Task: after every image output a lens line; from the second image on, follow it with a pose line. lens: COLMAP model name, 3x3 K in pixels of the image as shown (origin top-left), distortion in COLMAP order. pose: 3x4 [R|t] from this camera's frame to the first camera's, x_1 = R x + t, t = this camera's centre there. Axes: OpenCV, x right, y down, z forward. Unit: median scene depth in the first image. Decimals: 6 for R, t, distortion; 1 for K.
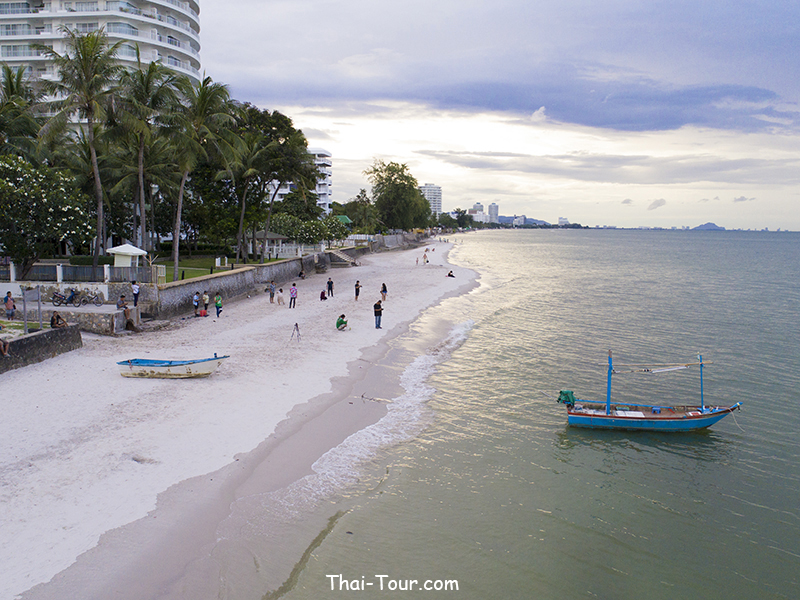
lens RADIAL K [[716.0, 0, 400.0], [0, 716.0, 300.0], [0, 0, 1]] dist [0.000008, -0.004906]
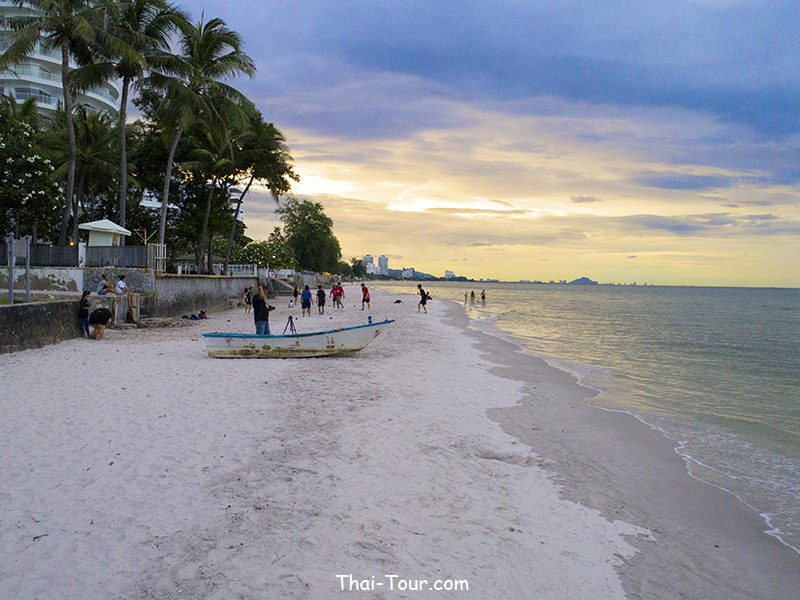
lens RADIAL K [[716.0, 0, 400.0], [0, 716.0, 300.0], [0, 0, 1]] dist [0.000008, -0.004906]
pose [[0.987839, 0.002950, 0.155449, -0.196579], [0.008403, 0.997346, -0.072324, 0.062995], [-0.155250, 0.072750, 0.985193, 0.225993]]
